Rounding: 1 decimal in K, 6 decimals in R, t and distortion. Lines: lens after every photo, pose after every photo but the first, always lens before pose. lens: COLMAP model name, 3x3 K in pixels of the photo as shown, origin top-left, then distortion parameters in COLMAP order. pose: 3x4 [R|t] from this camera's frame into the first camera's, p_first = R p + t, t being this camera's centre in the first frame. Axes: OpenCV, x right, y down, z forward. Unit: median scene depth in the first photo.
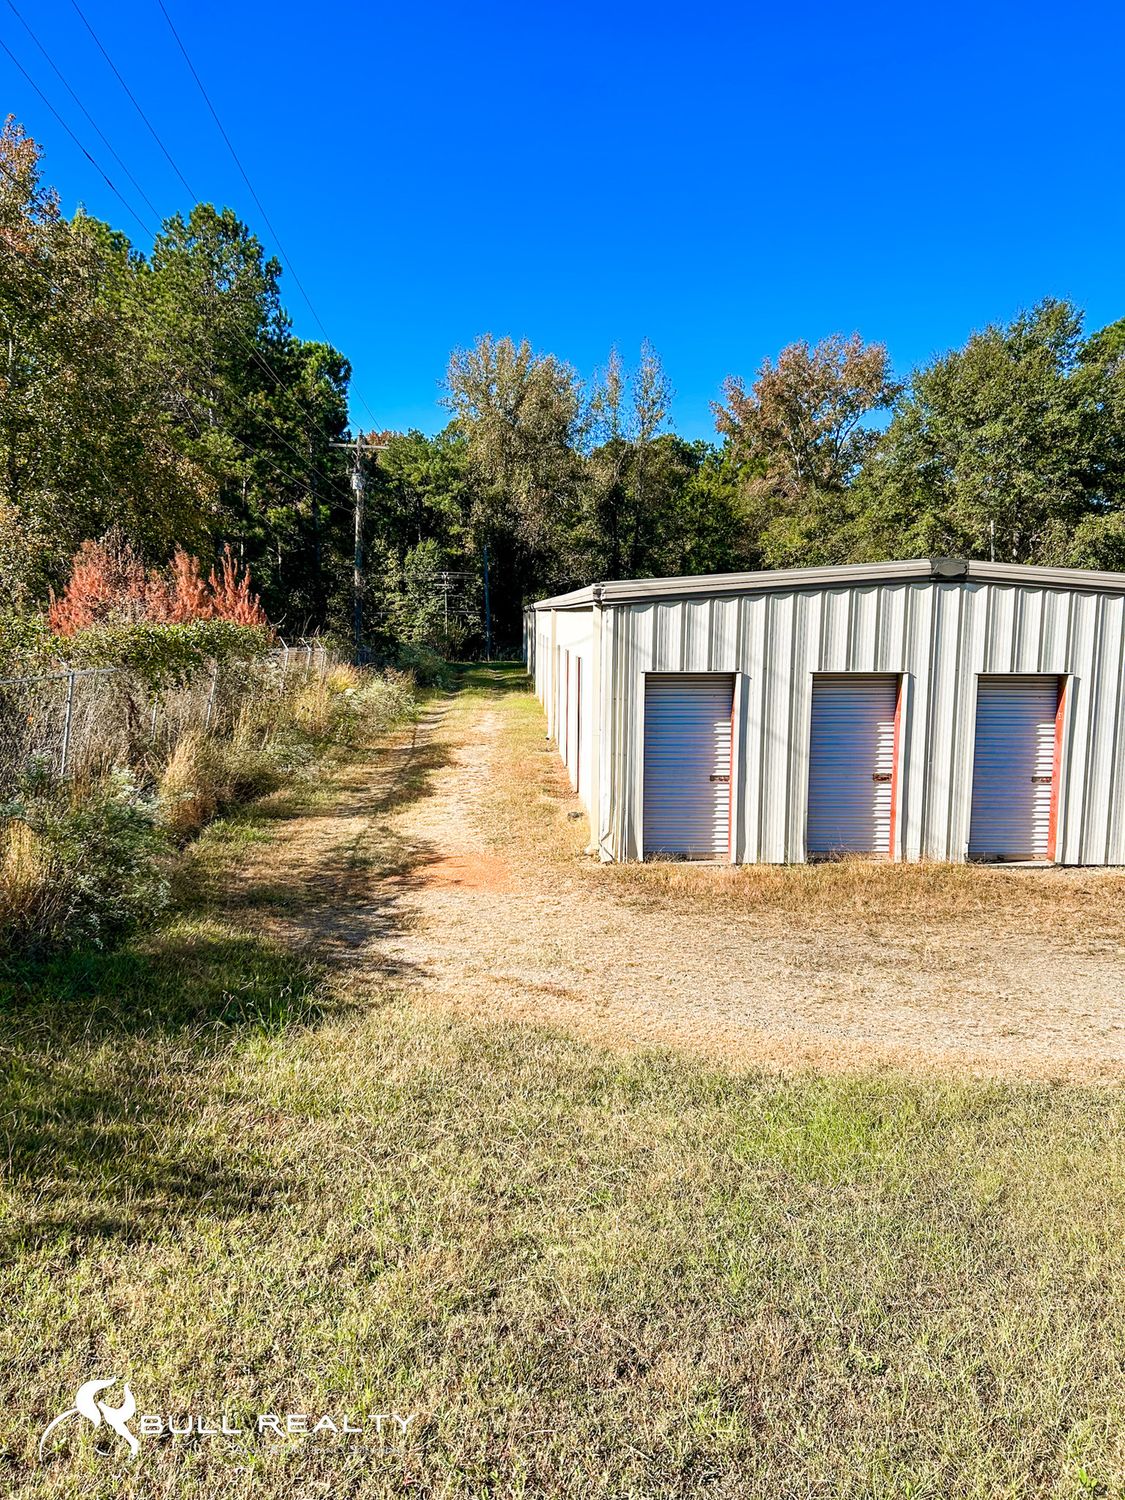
lens RADIAL K [[1122.7, 0, 553.1], [0, 1122.7, 756.2], [0, 0, 1]] dist [0.047897, -0.058331]
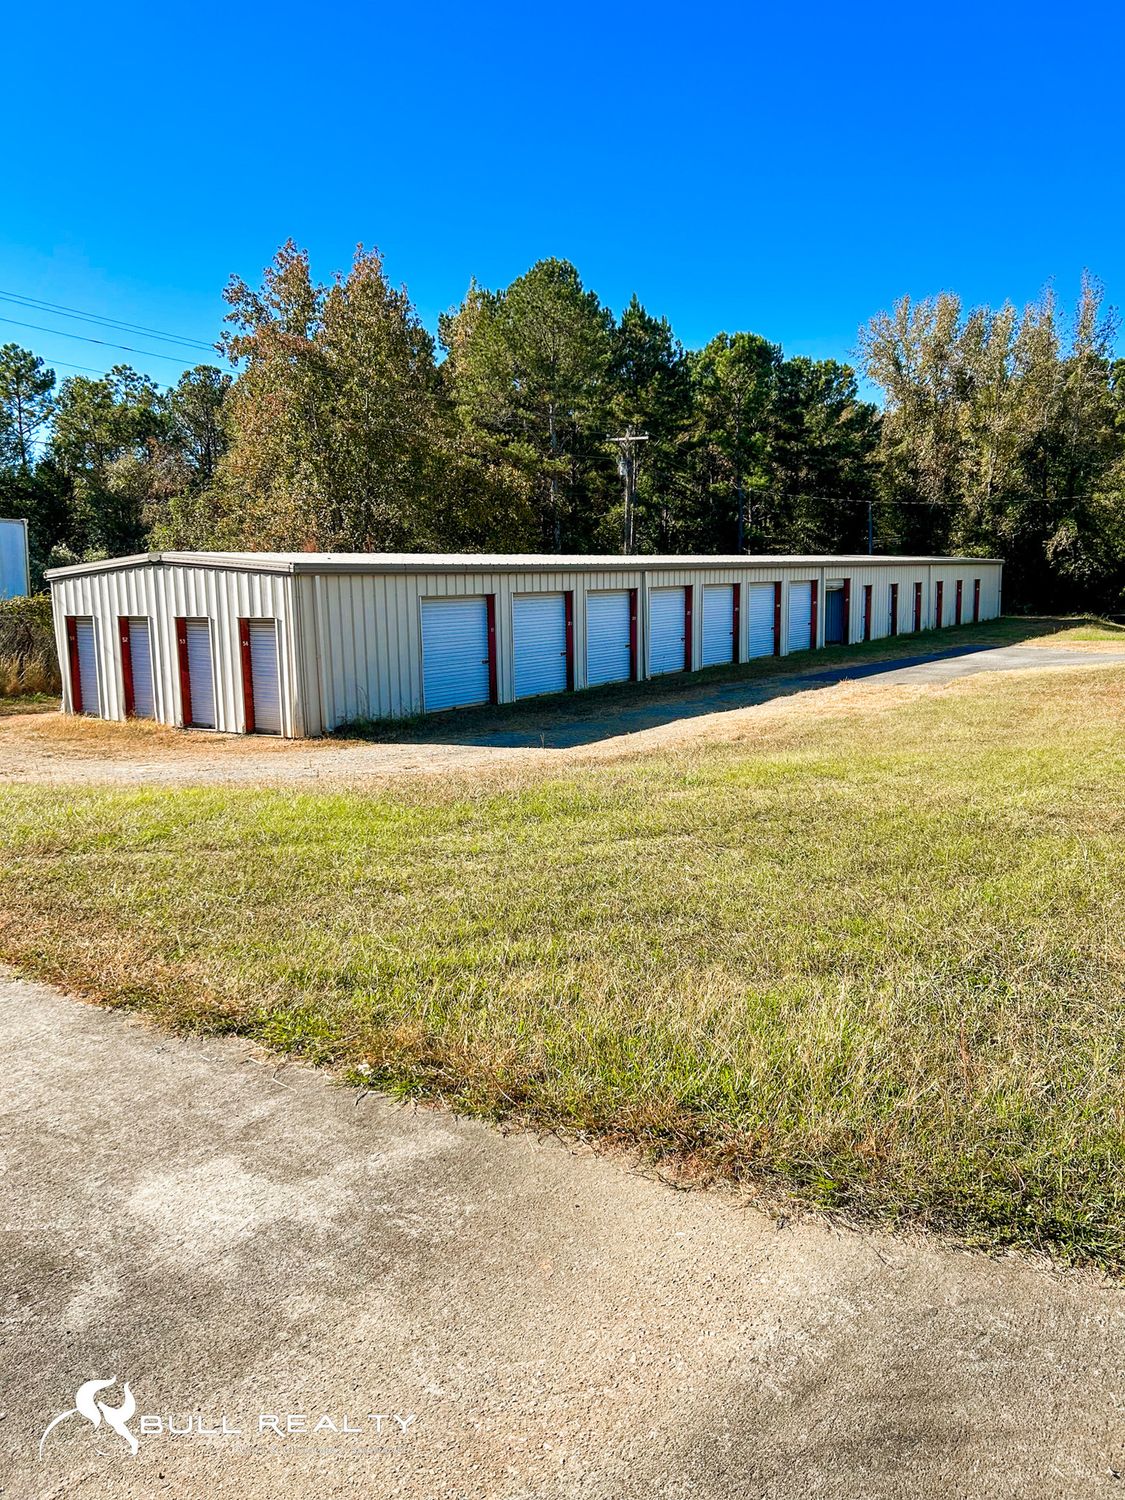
lens RADIAL K [[1122.7, 0, 554.9], [0, 1122.7, 738.0], [0, 0, 1]] dist [0.047897, -0.058331]
pose [[0.793396, 0.063783, -0.605355, 1.940909], [-0.051827, 0.997962, 0.037223, 0.018649], [0.606495, 0.001842, 0.795085, -0.032650]]
